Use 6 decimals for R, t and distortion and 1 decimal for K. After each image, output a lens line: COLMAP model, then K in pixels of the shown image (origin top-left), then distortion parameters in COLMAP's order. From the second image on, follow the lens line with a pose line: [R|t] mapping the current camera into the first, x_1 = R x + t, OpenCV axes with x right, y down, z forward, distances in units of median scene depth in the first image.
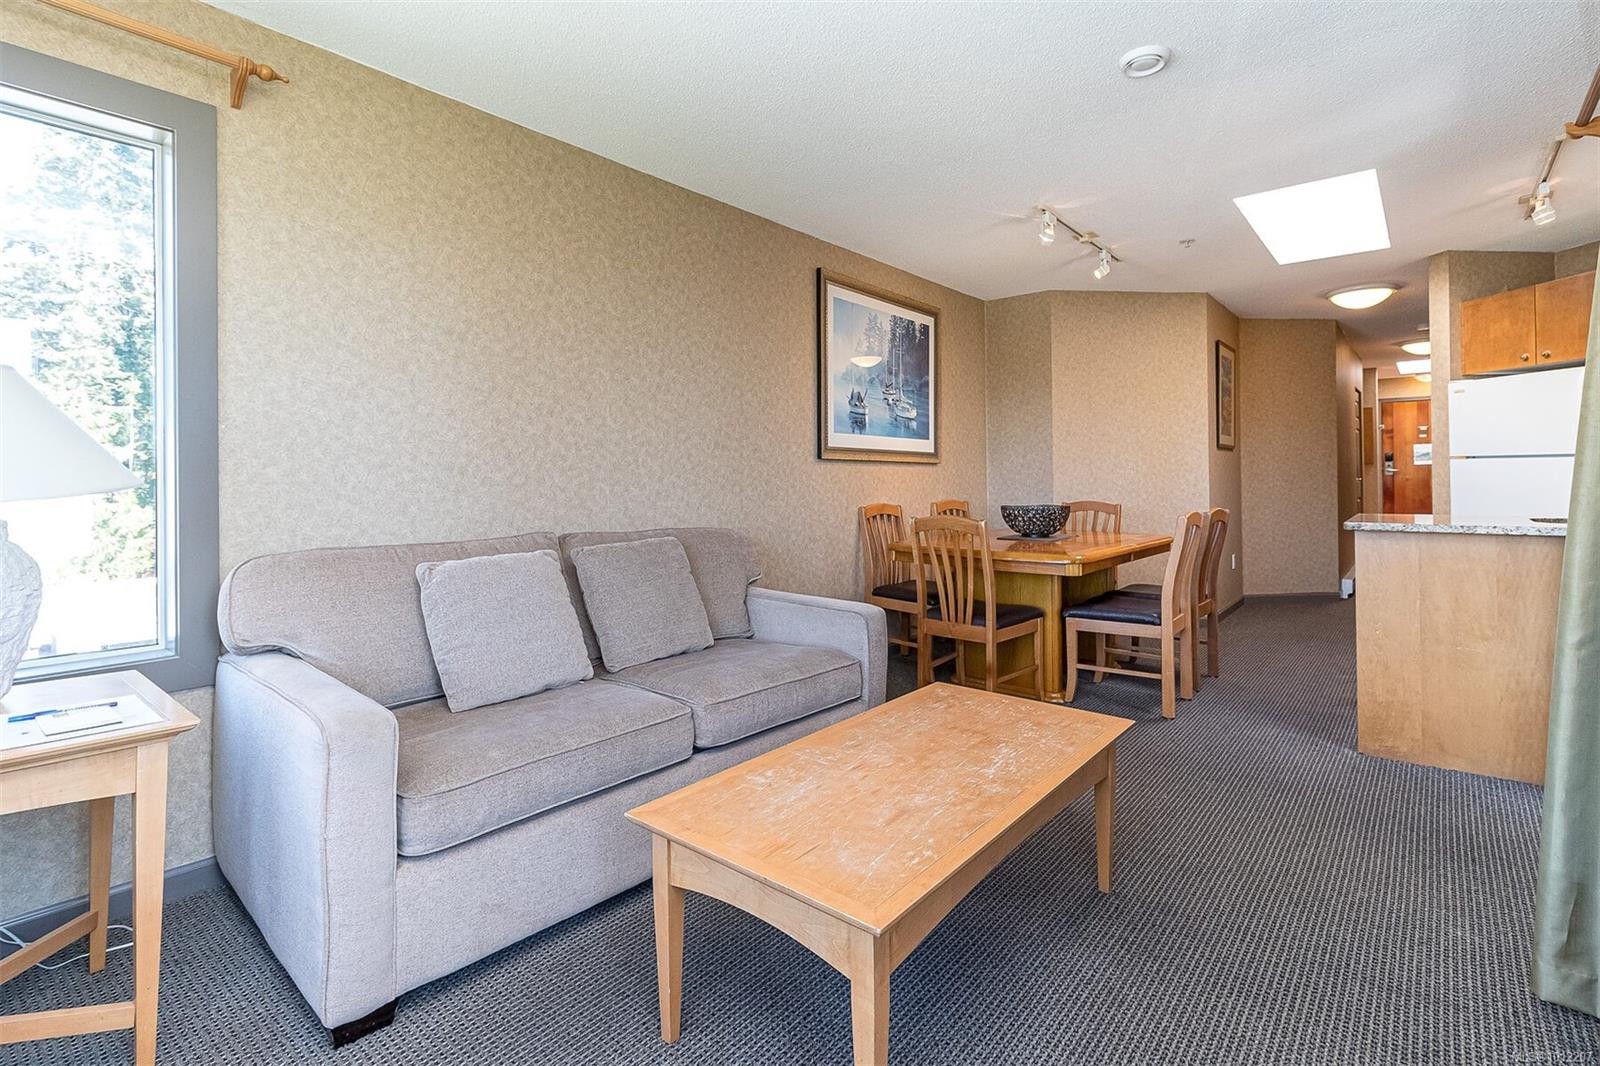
lens RADIAL K [[760.9, 0, 805.3], [0, 760.9, 487.0], [0, 0, 1]] dist [0.001341, 0.000418]
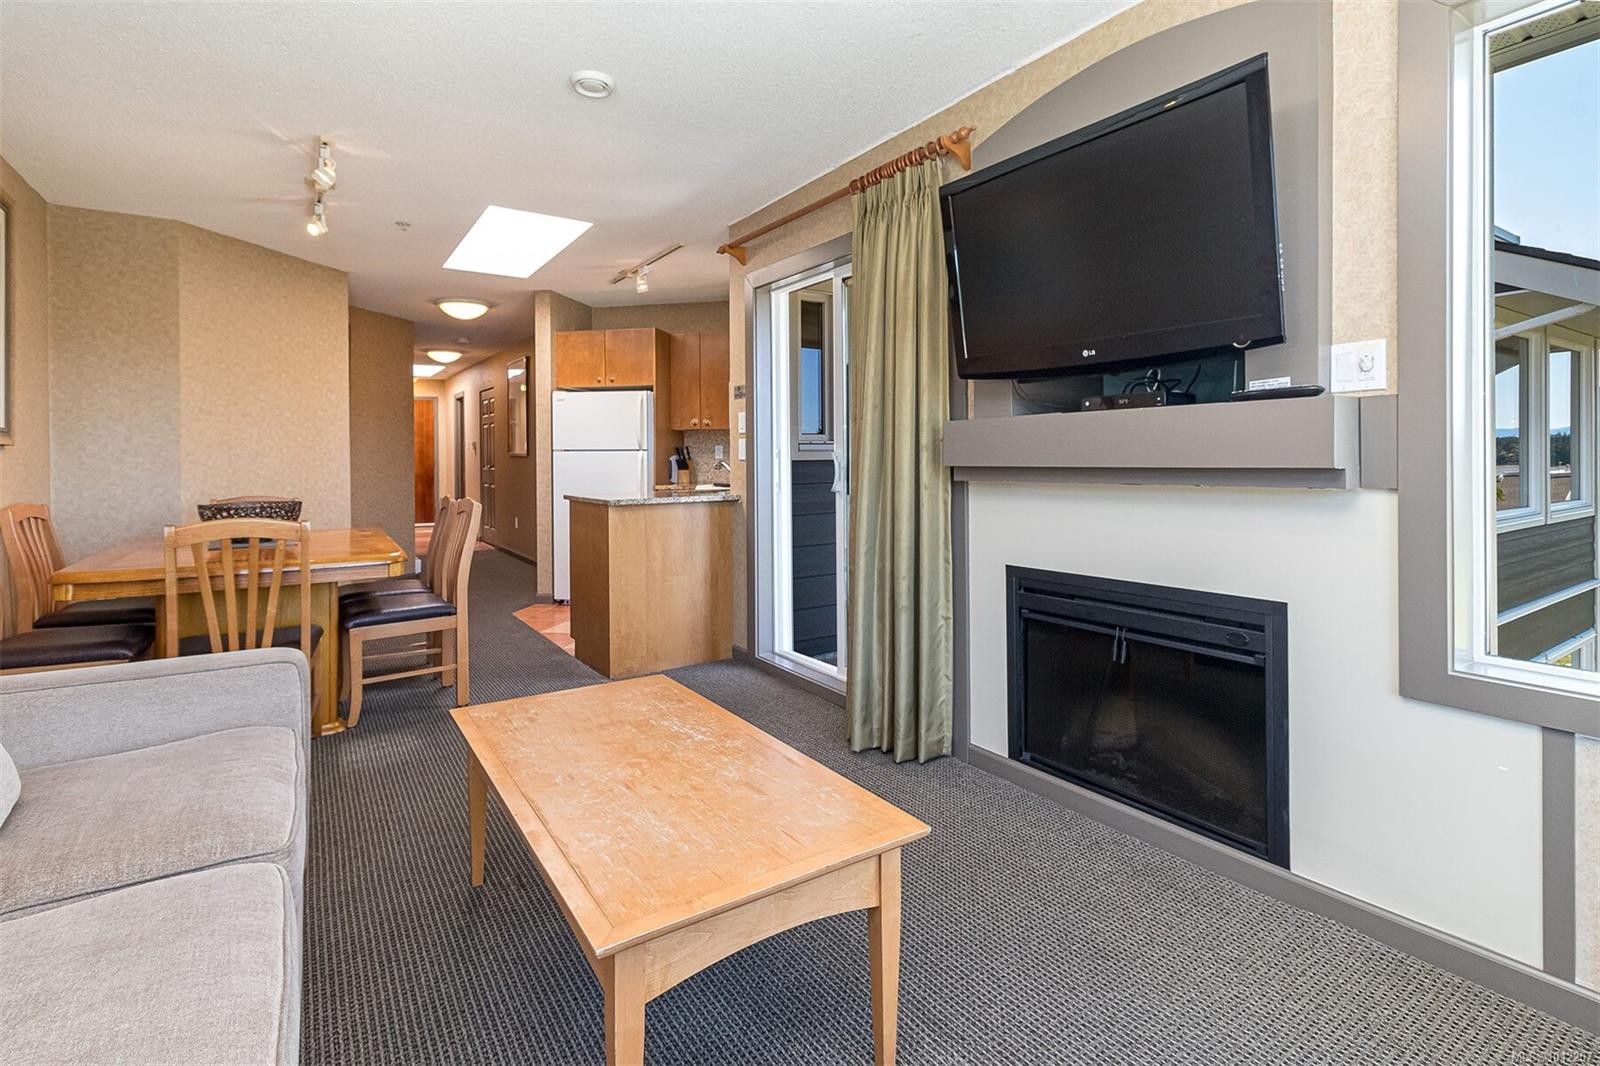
lens RADIAL K [[767.7, 0, 829.5], [0, 767.7, 461.5], [0, 0, 1]] dist [0.000085, 0.000026]
pose [[0.265748, 0.003330, 0.964037, -0.359904], [0.020185, 0.999756, -0.009017, 0.001997], [-0.963831, 0.021856, 0.265615, 0.261597]]
